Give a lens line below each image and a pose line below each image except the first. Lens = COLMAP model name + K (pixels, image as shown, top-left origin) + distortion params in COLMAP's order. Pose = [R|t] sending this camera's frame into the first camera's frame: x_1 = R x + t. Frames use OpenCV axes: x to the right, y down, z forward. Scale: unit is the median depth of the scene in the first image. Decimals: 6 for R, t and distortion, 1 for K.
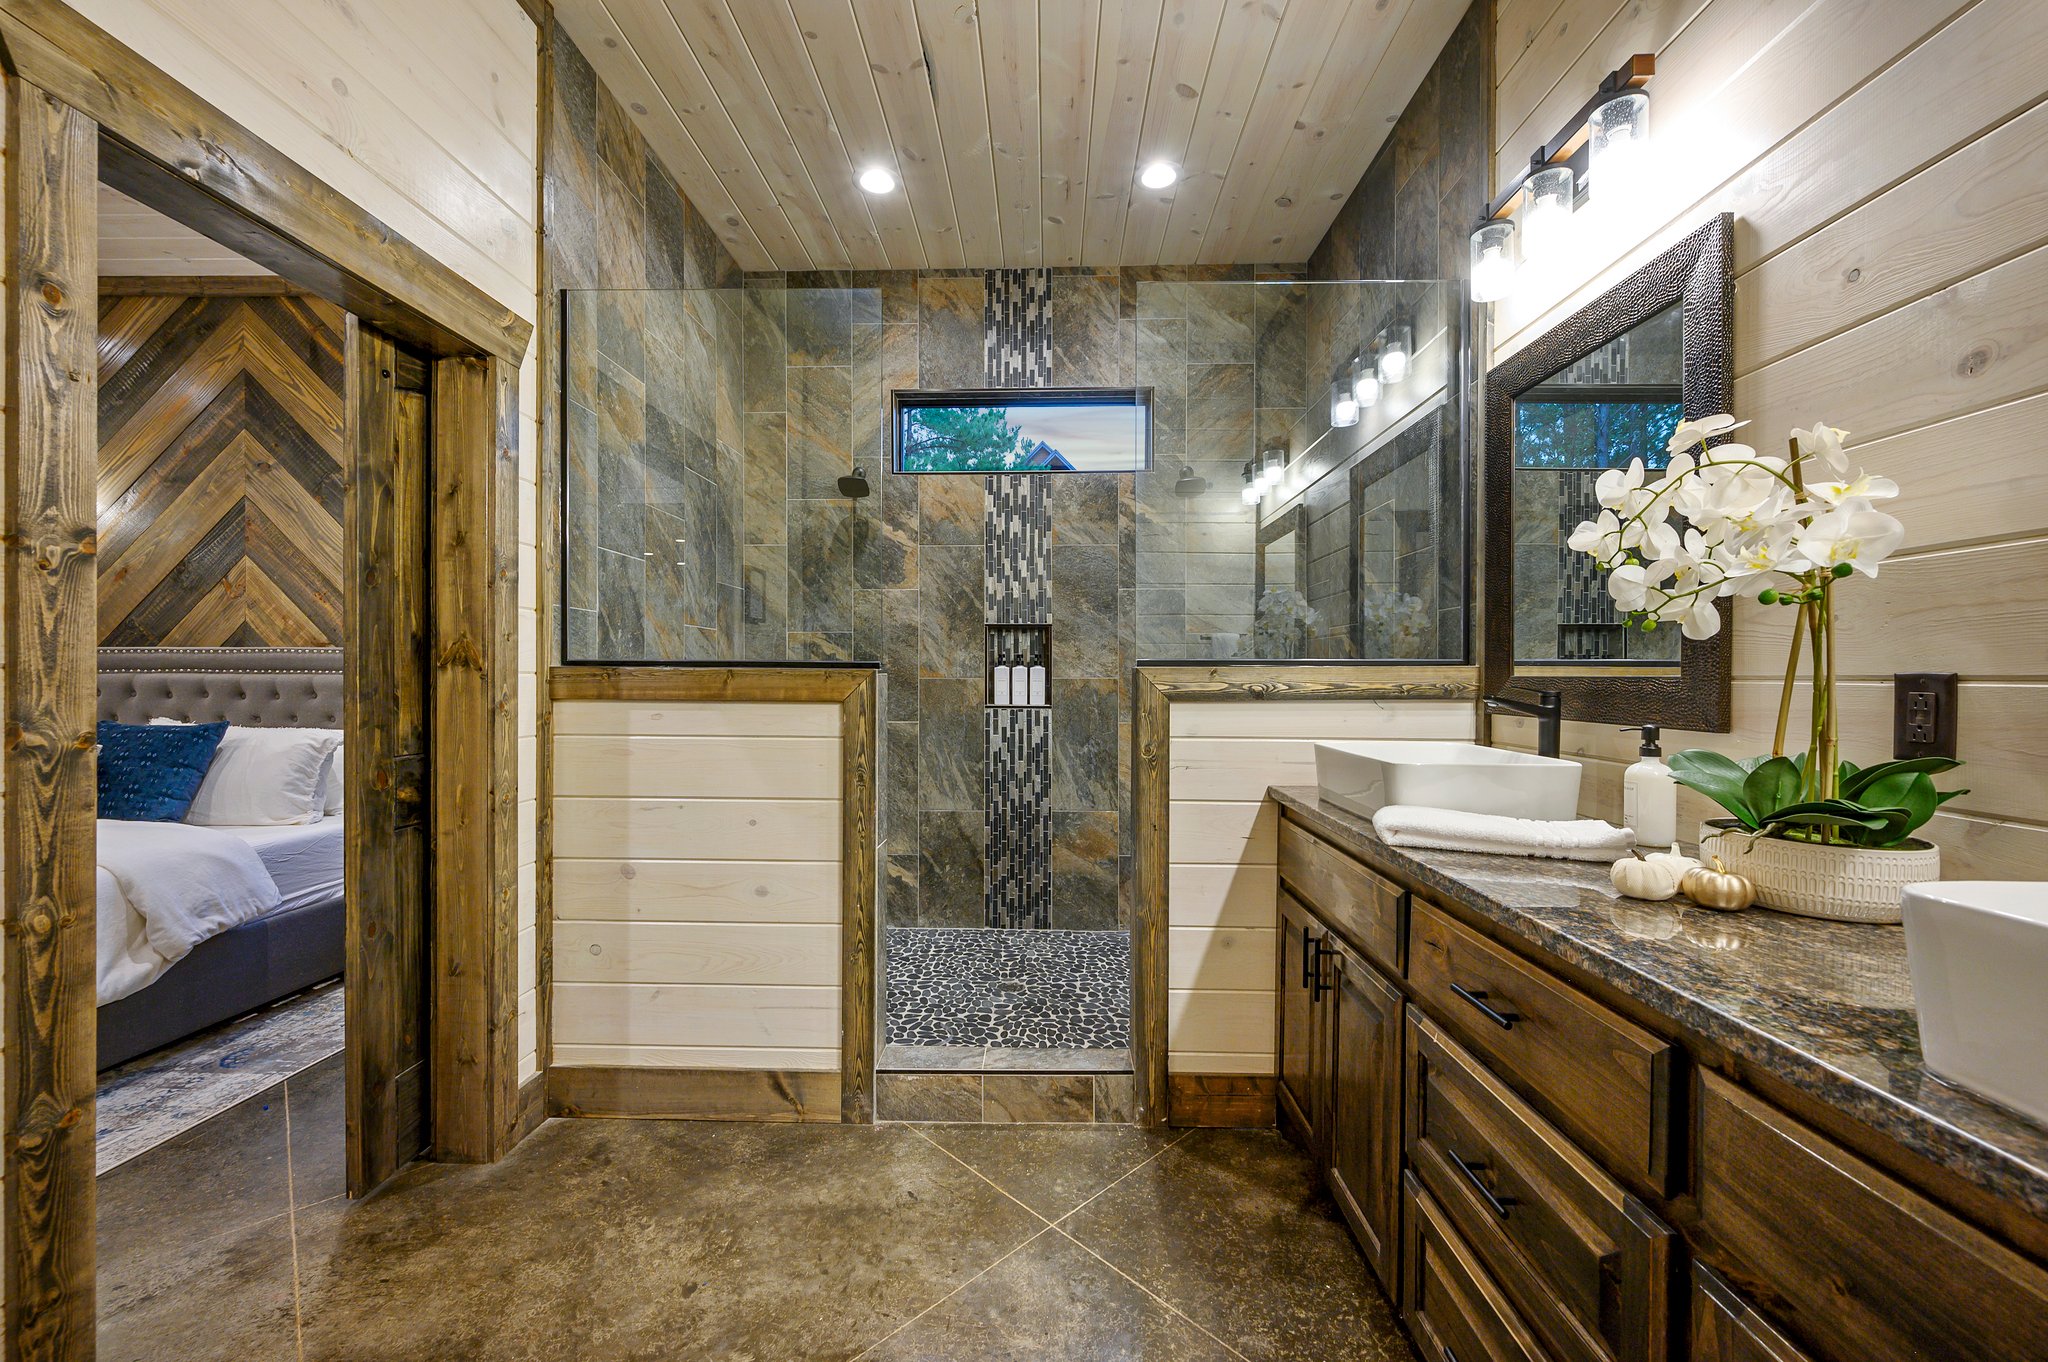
lens RADIAL K [[809.9, 0, 1023.0], [0, 809.9, 681.8], [0, 0, 1]] dist [-0.001267, 0.000466]
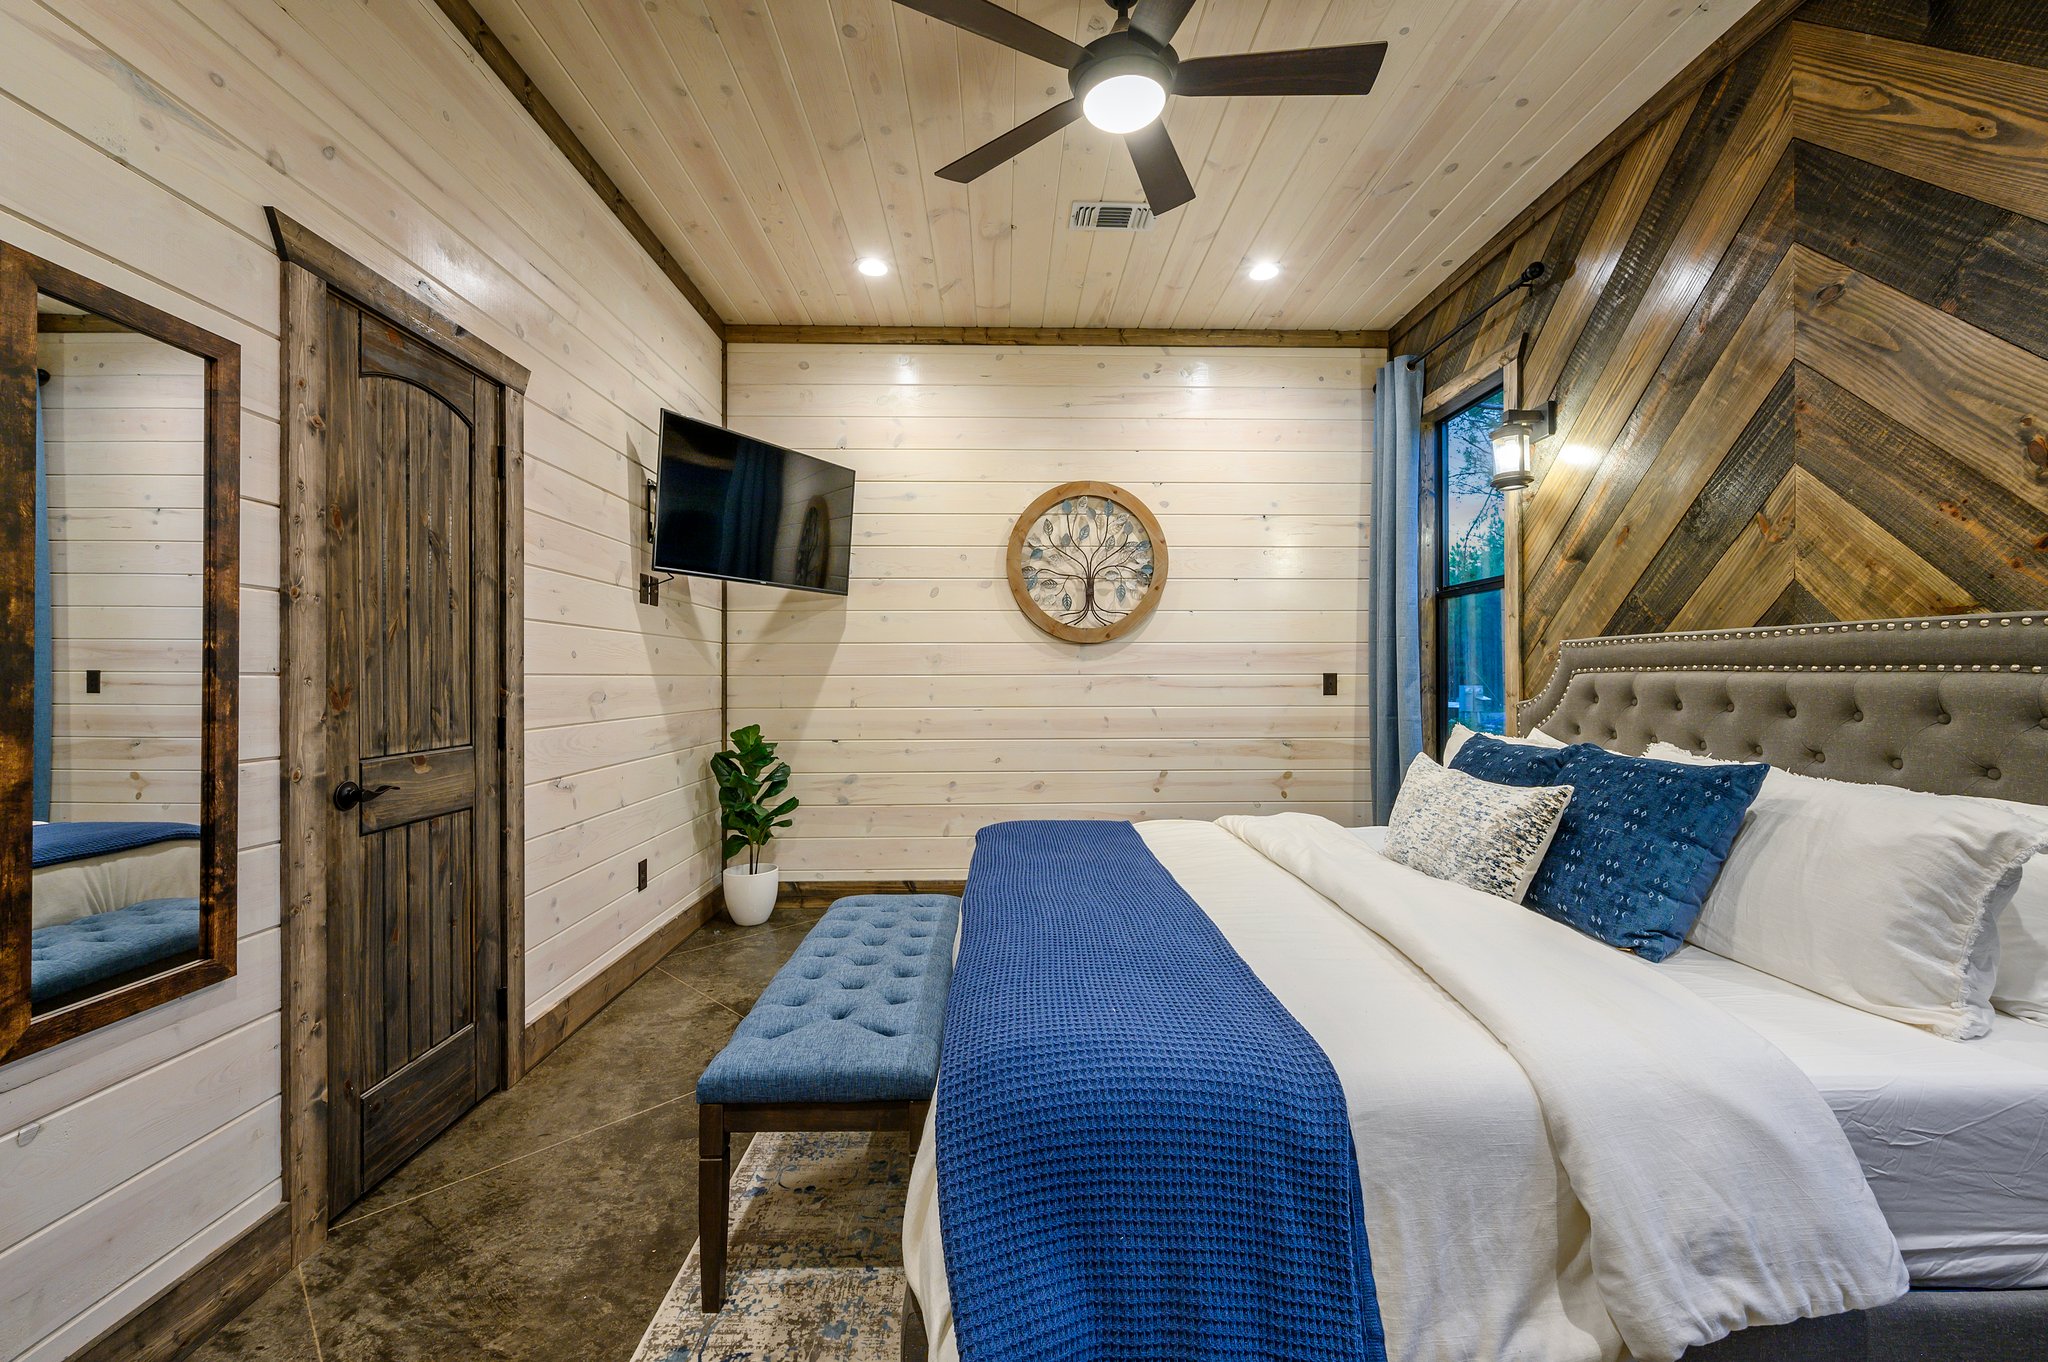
lens RADIAL K [[809.9, 0, 1025.3], [0, 809.9, 675.5], [0, 0, 1]] dist [-0.001267, 0.000466]
pose [[0.056820, -0.001123, -0.998384, -0.428175], [-0.003254, 0.999994, -0.001310, -0.005234], [0.998379, 0.003323, 0.056816, 0.432189]]
